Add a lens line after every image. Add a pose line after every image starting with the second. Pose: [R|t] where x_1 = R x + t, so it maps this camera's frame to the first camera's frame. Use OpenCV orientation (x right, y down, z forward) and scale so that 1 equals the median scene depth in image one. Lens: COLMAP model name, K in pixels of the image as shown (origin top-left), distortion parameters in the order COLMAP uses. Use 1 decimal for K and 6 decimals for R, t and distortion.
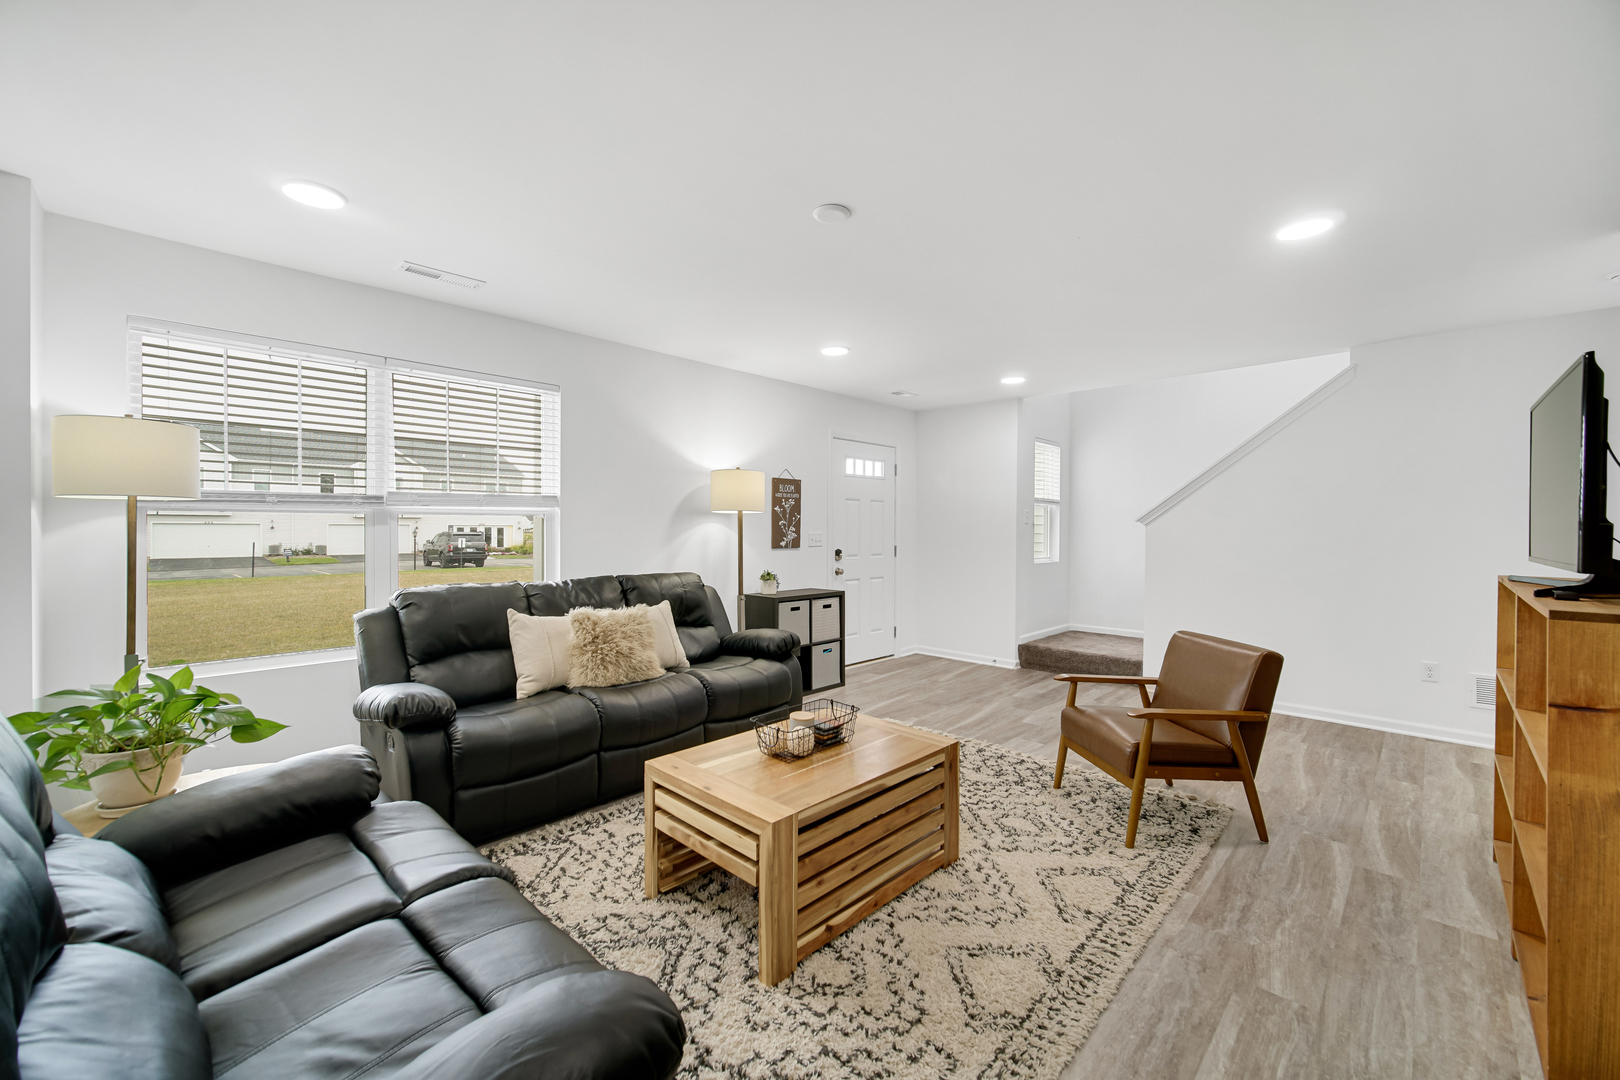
lens RADIAL K [[641.9, 0, 805.8], [0, 641.9, 533.1], [0, 0, 1]] dist [-0.000029, 0.000582]
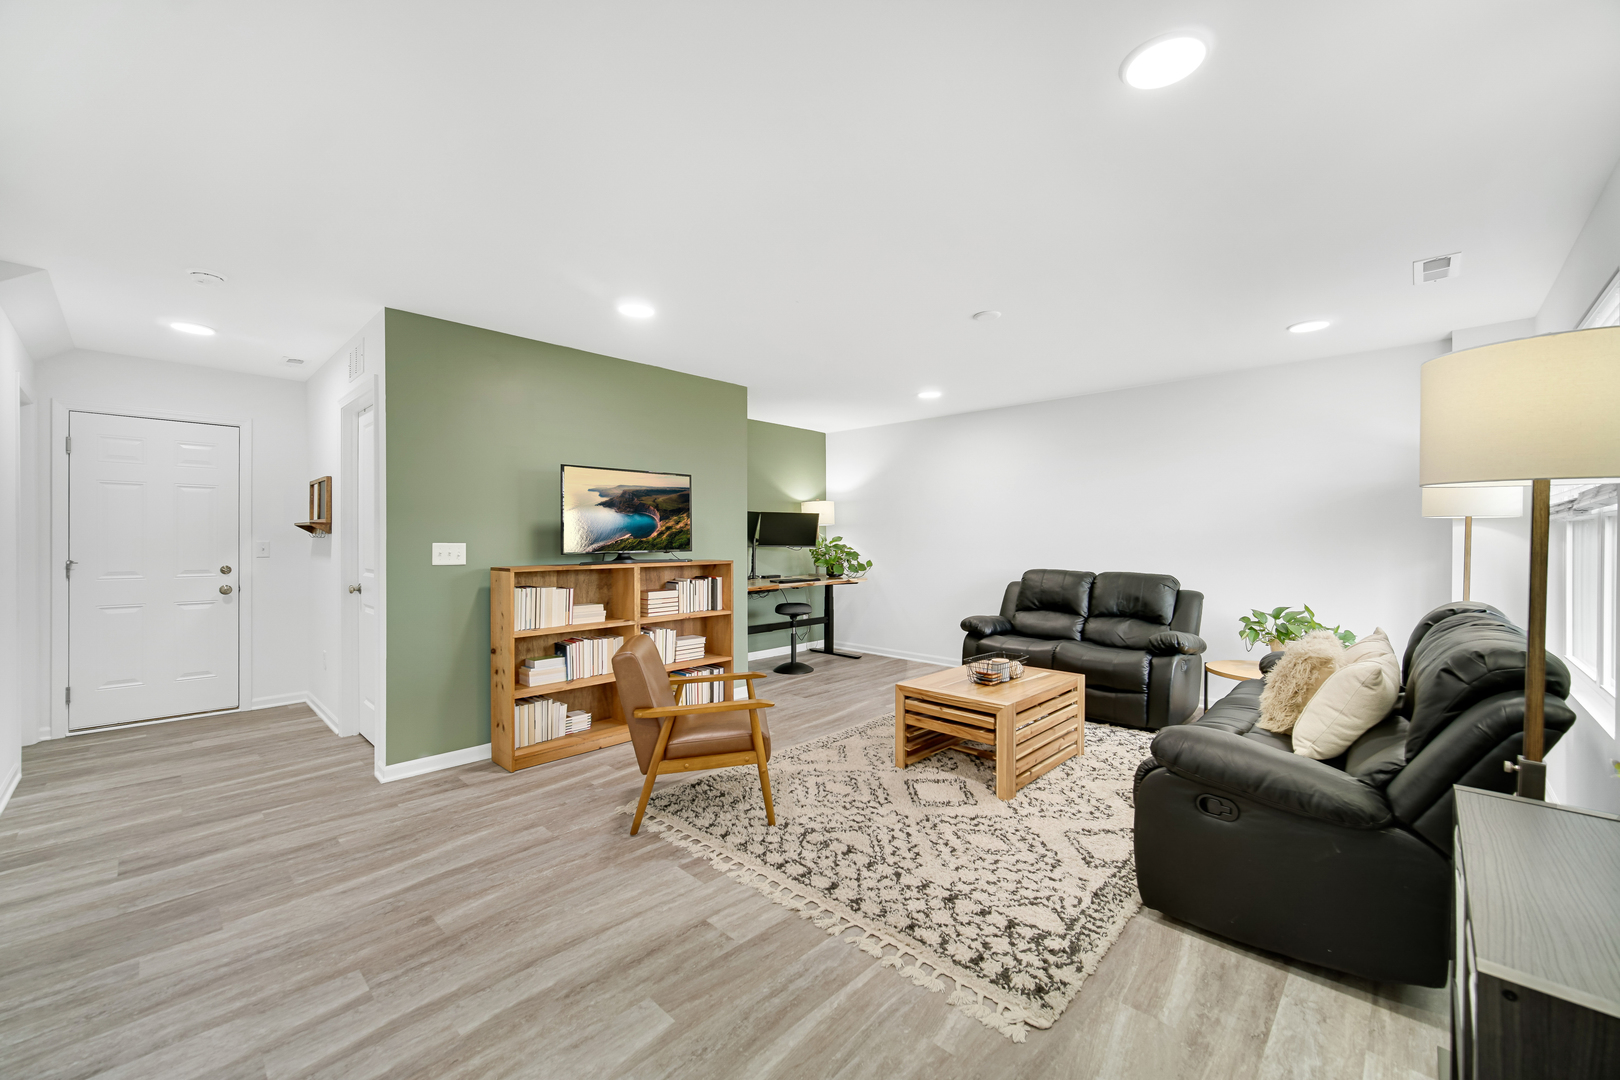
lens RADIAL K [[641.9, 0, 805.8], [0, 641.9, 533.1], [0, 0, 1]] dist [-0.000029, 0.000582]
pose [[-0.999960, -0.003460, -0.008221, 0.240716], [-0.003473, 0.999993, 0.001583, -0.008024], [0.008215, 0.001611, -0.999965, 1.295117]]
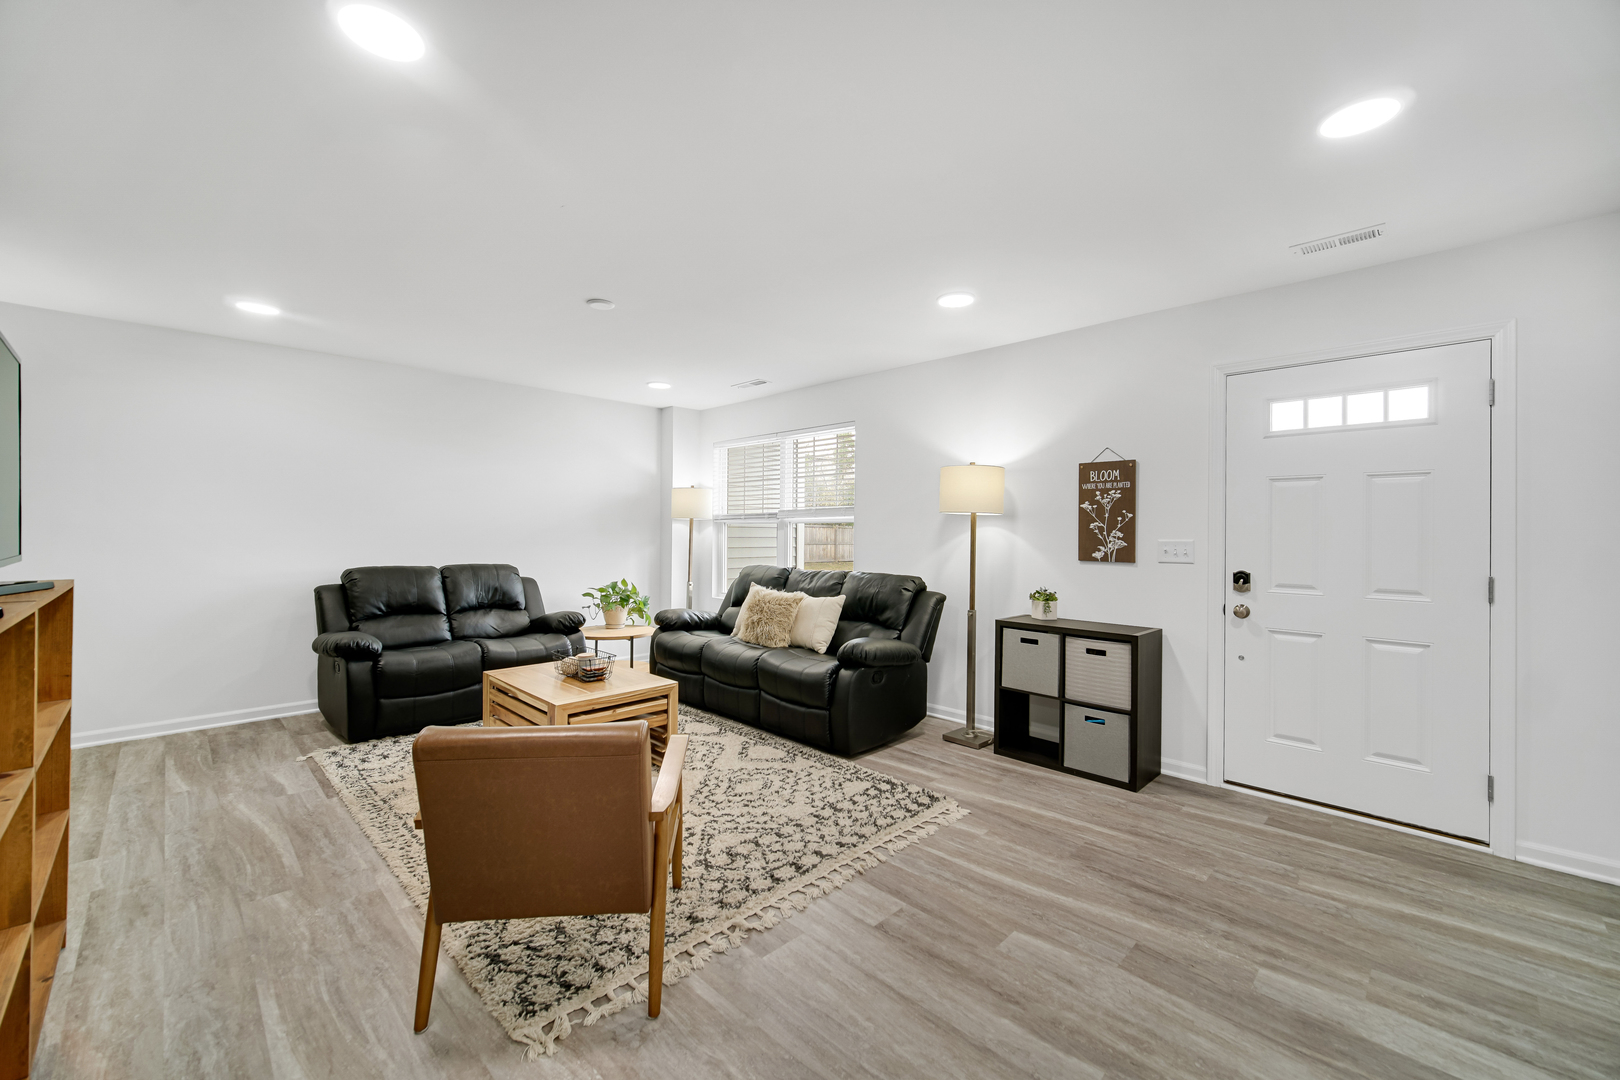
lens RADIAL K [[641.9, 0, 805.8], [0, 641.9, 533.1], [0, 0, 1]] dist [-0.000029, 0.000582]
pose [[-0.010493, -0.001983, -0.999943, 0.759803], [-0.016545, 0.999861, -0.001809, -0.001122], [0.999808, 0.016525, -0.010524, 0.782501]]
